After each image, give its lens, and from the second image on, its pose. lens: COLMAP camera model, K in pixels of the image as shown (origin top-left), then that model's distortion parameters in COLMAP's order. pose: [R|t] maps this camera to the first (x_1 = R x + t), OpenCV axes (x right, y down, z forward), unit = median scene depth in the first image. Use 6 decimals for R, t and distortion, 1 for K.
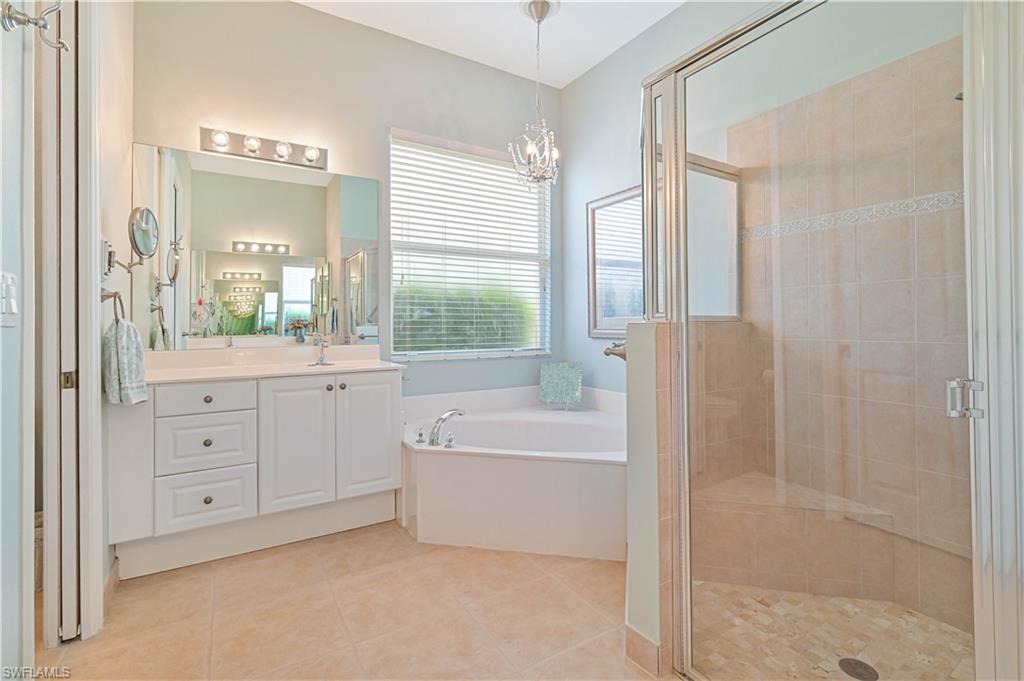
lens RADIAL K [[471.2, 0, 505.1], [0, 471.2, 318.7], [0, 0, 1]] dist [0.002349, 0.000452]
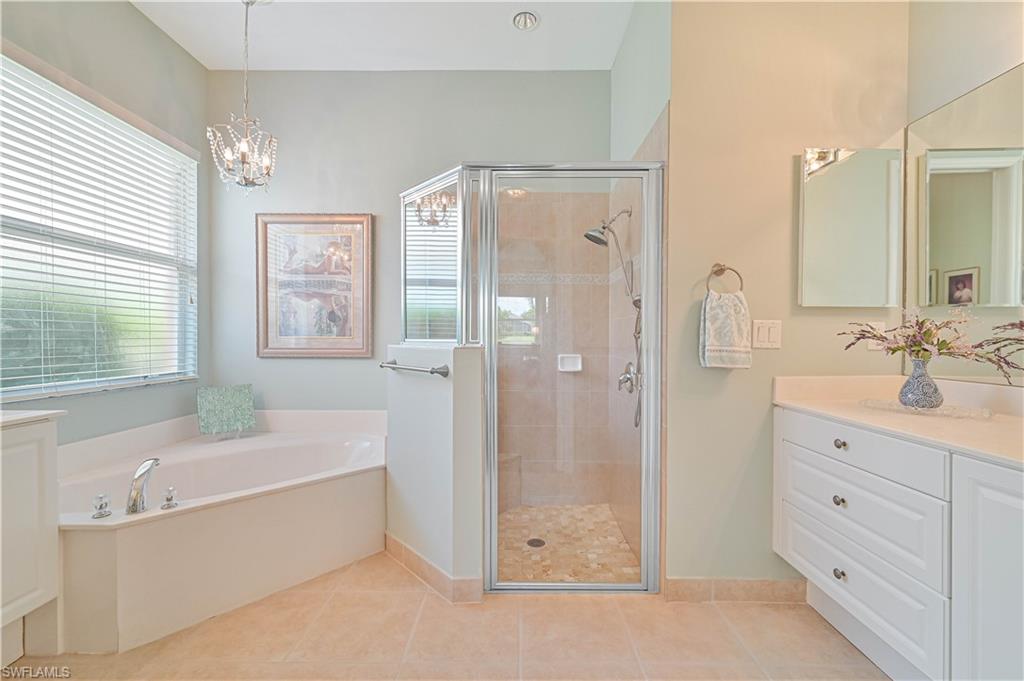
lens RADIAL K [[440.1, 0, 511.3], [0, 440.1, 342.4], [0, 0, 1]] dist [0.001932, -0.000067]
pose [[0.518301, -0.004127, 0.855188, -0.318740], [-0.016593, 0.999752, 0.014882, -0.011901], [-0.855037, -0.021904, 0.518104, 0.112923]]
